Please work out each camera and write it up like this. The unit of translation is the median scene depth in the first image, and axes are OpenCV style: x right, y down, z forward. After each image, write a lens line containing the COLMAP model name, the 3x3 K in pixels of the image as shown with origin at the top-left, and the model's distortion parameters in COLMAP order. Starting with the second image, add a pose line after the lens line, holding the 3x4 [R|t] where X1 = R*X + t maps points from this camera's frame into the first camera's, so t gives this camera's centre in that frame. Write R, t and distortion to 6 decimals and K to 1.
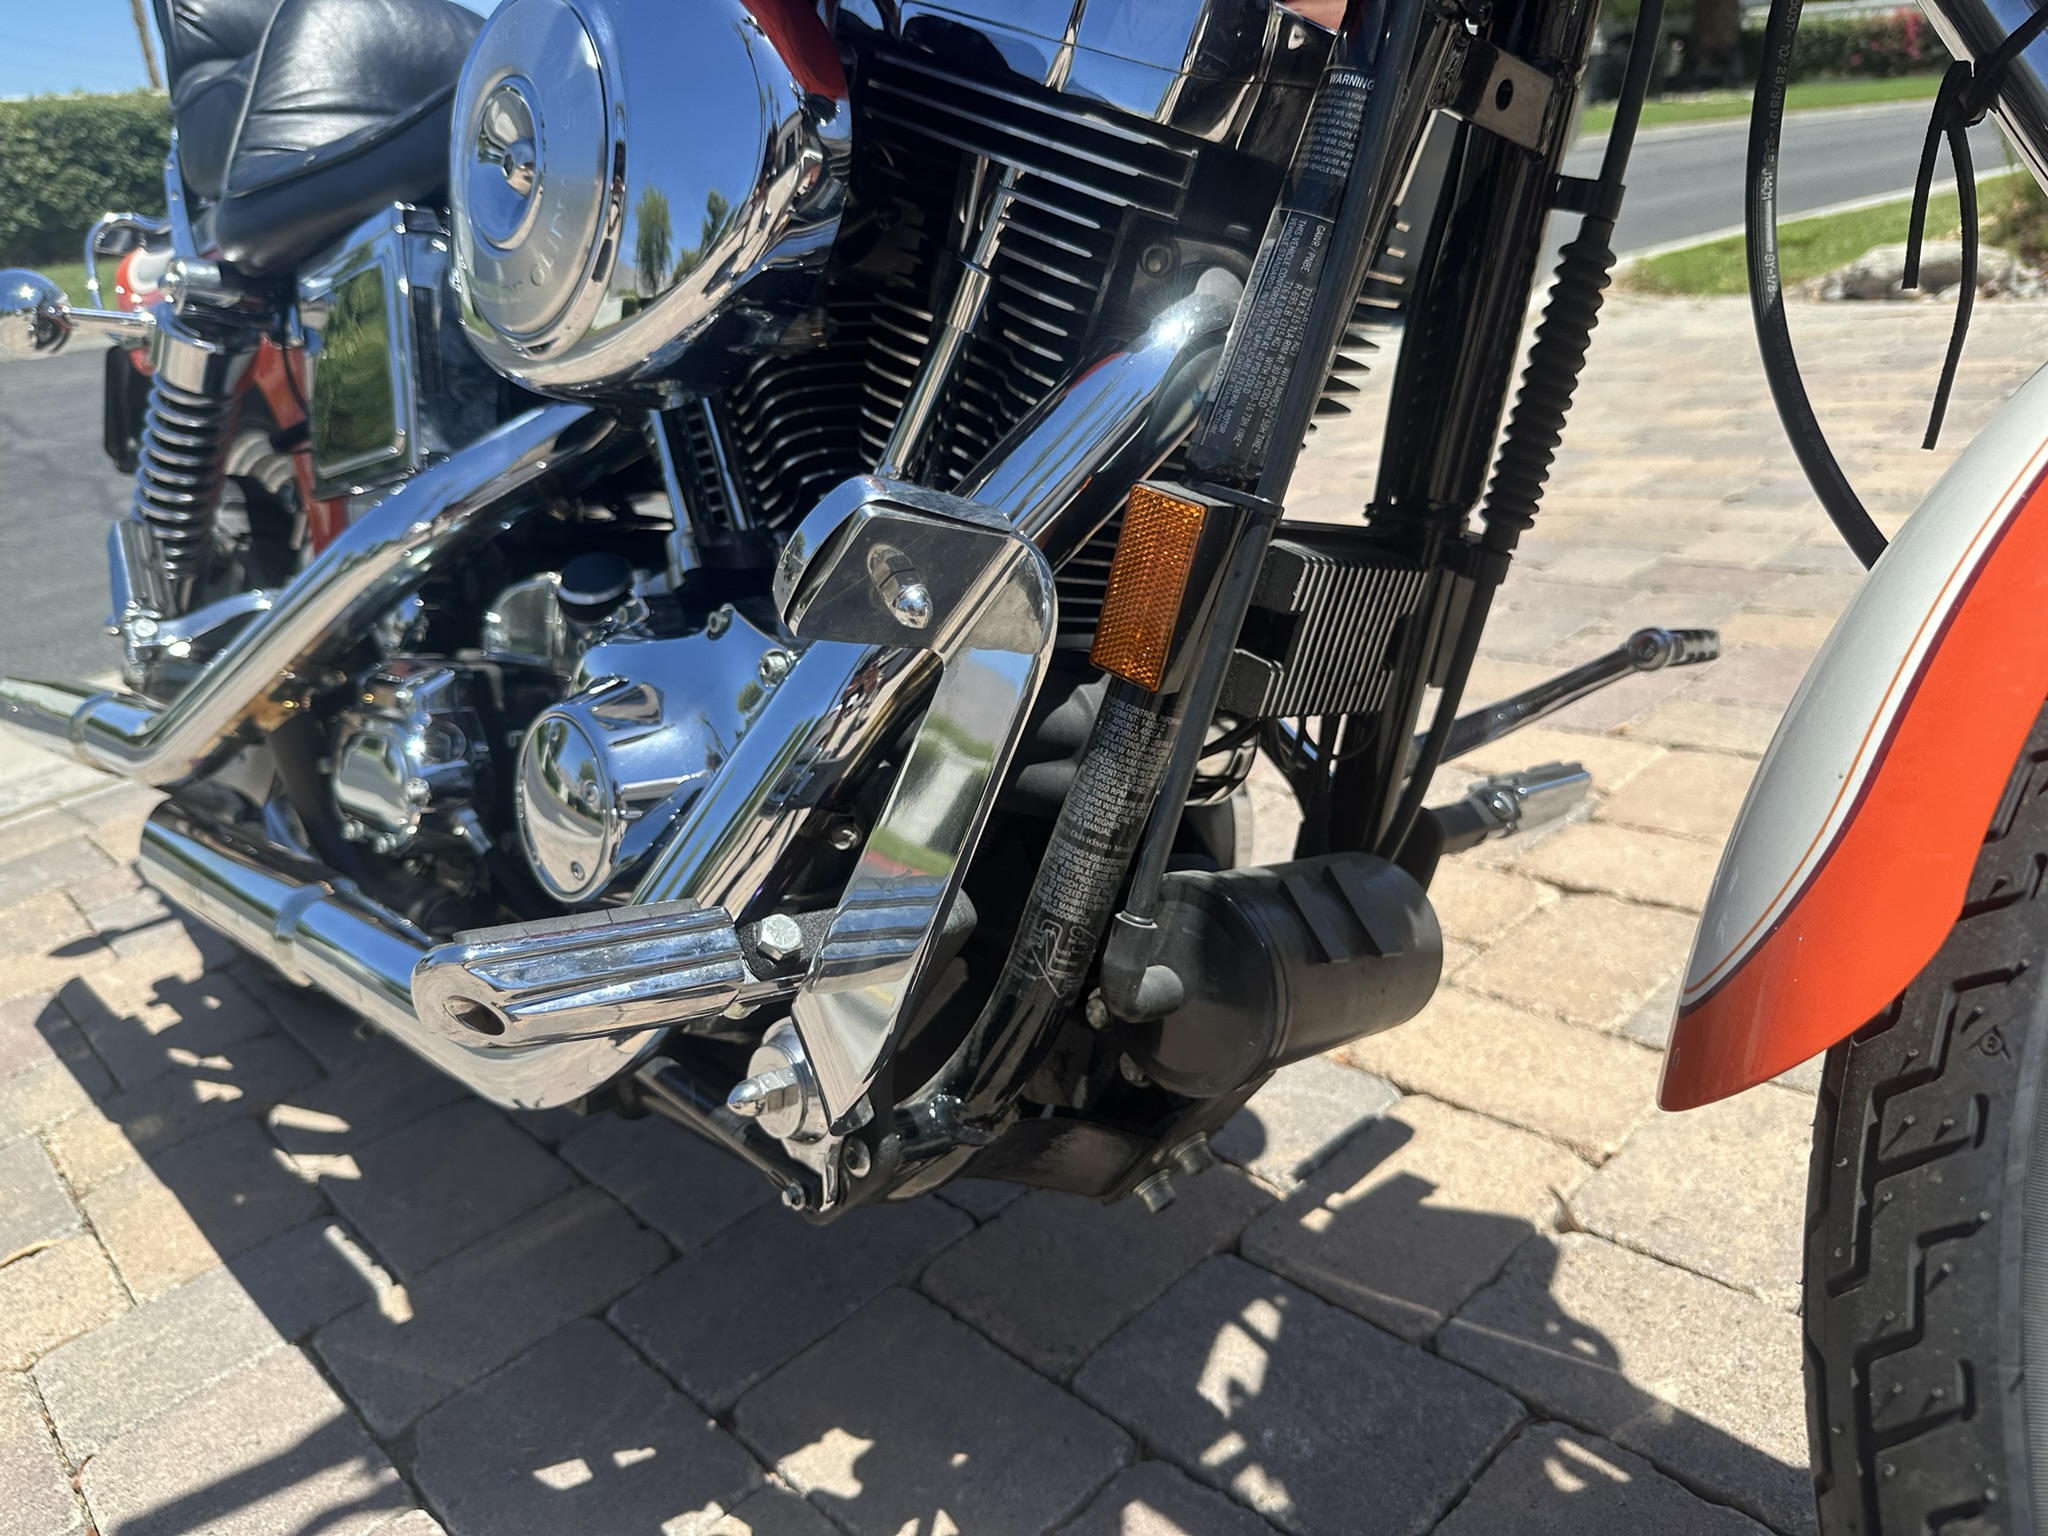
lens RADIAL K [[1445.9, 0, 1020.6], [0, 1445.9, 777.4], [0, 0, 1]] dist [0.024940, -0.038763]
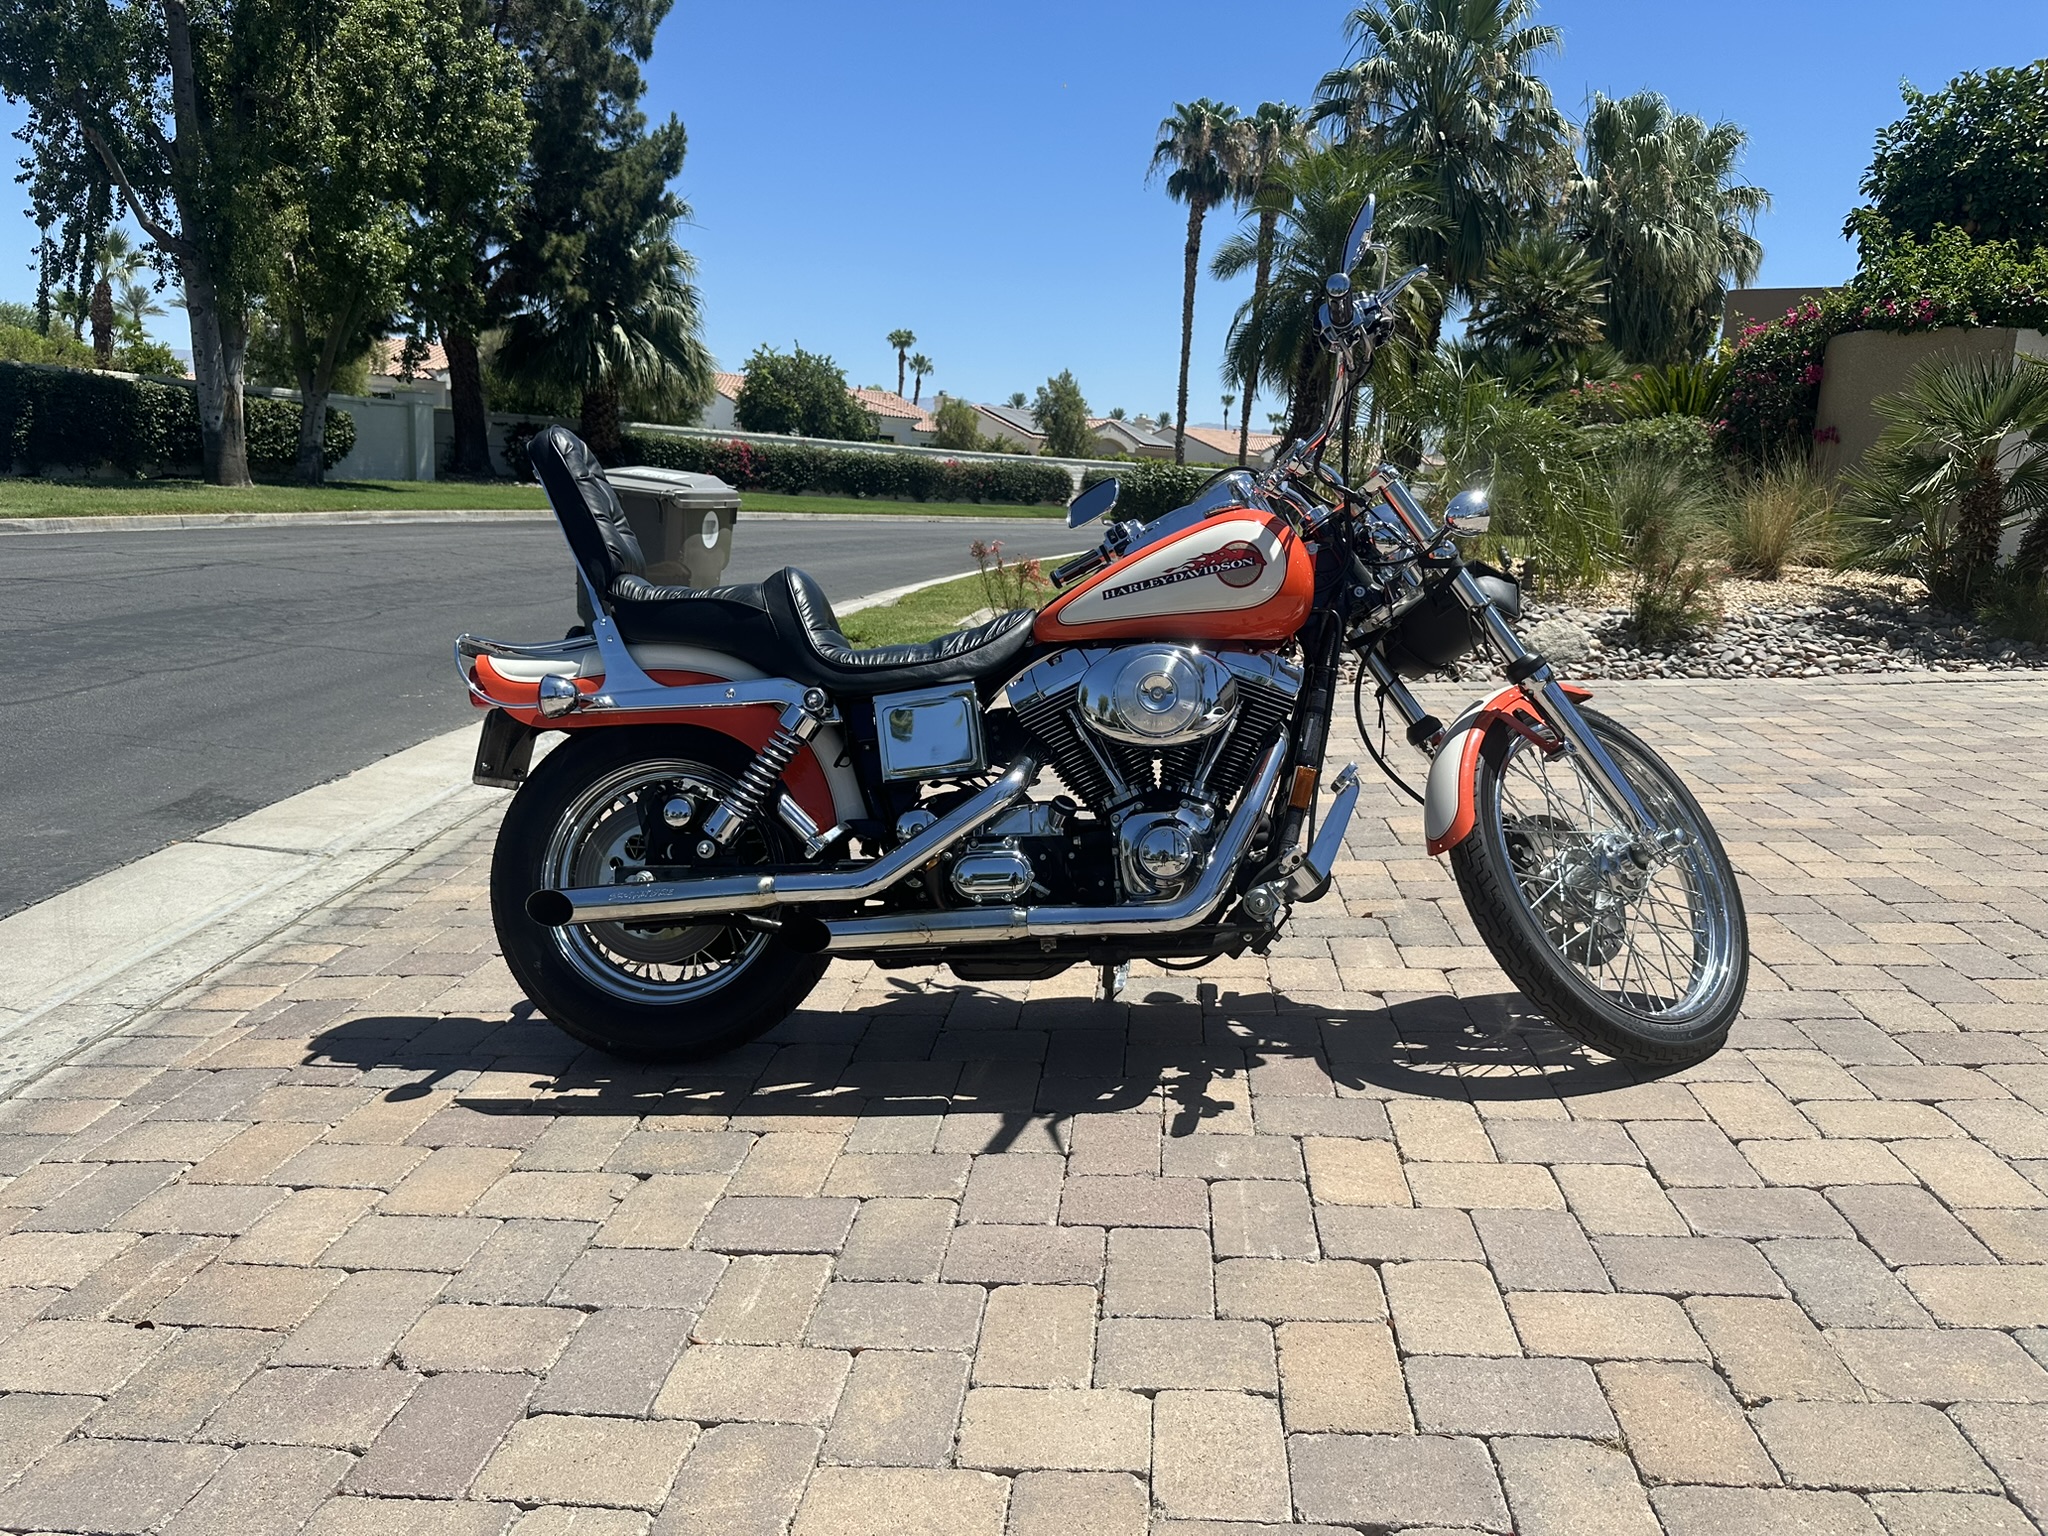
lens RADIAL K [[1445.9, 0, 1033.4], [0, 1445.9, 753.1], [0, 0, 1]] dist [0.024940, -0.038763]
pose [[0.742539, -0.002926, 0.669796, -2.334041], [0.160227, 0.971733, -0.173384, 0.274844], [-0.650356, 0.236064, 0.722019, -1.177854]]
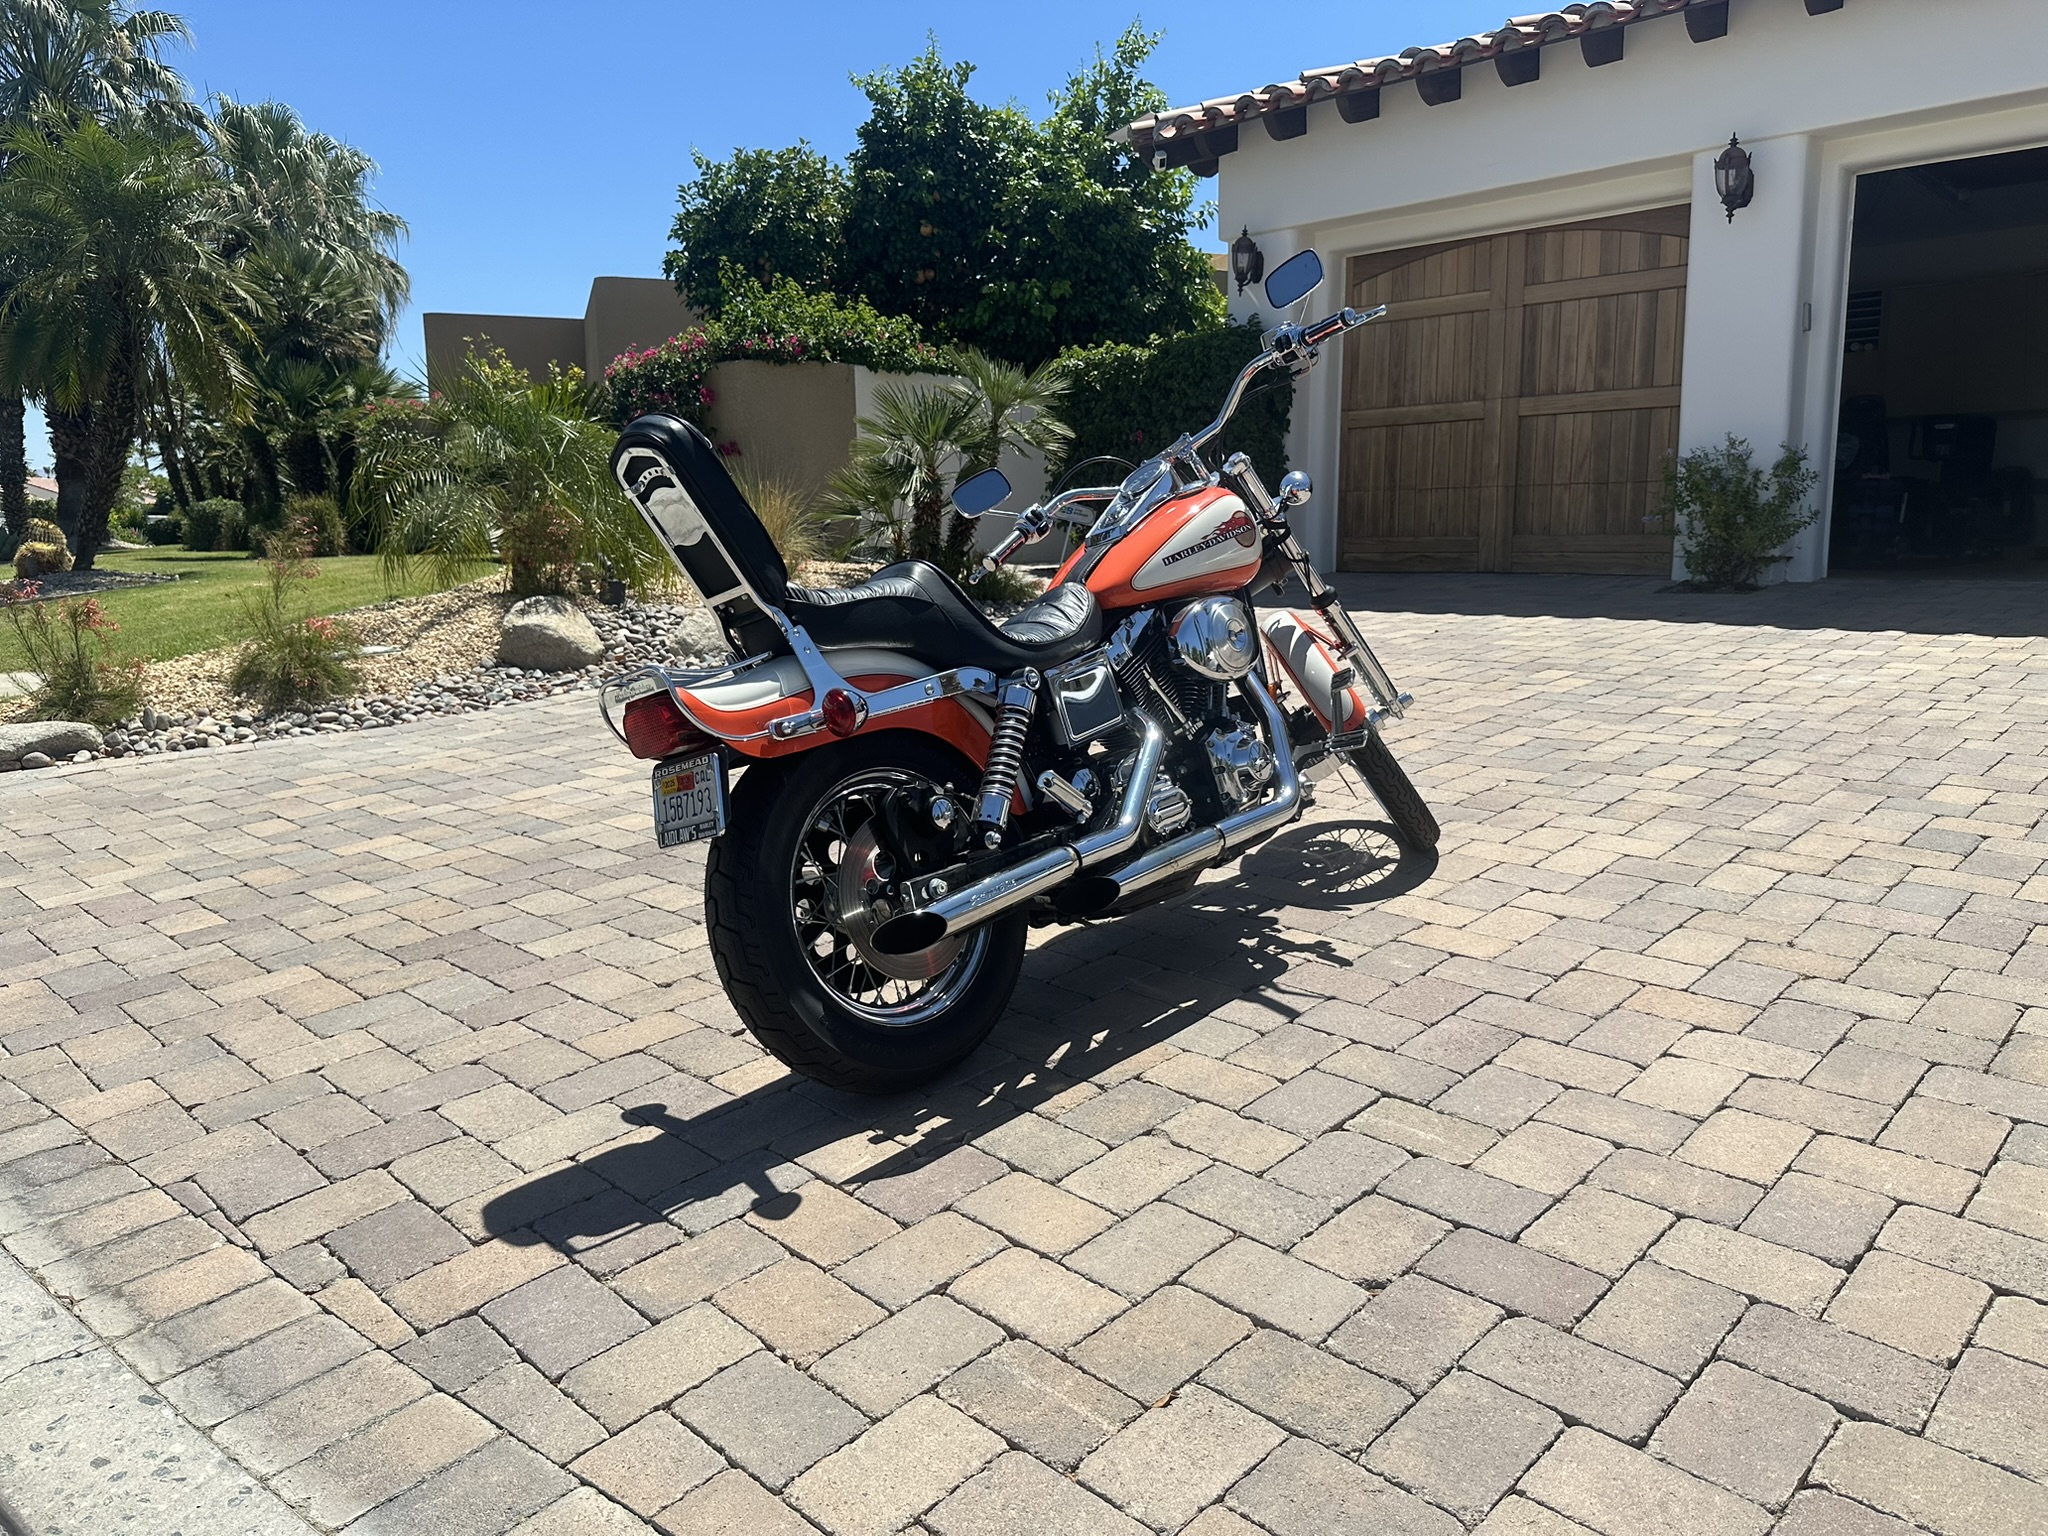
lens RADIAL K [[1445.9, 0, 1042.0], [0, 1445.9, 760.8], [0, 0, 1]] dist [0.024940, -0.038763]
pose [[-0.044418, -0.068686, 0.996649, -3.751327], [0.401473, 0.912303, 0.080766, -0.488518], [-0.914793, 0.403715, -0.012947, 1.290285]]
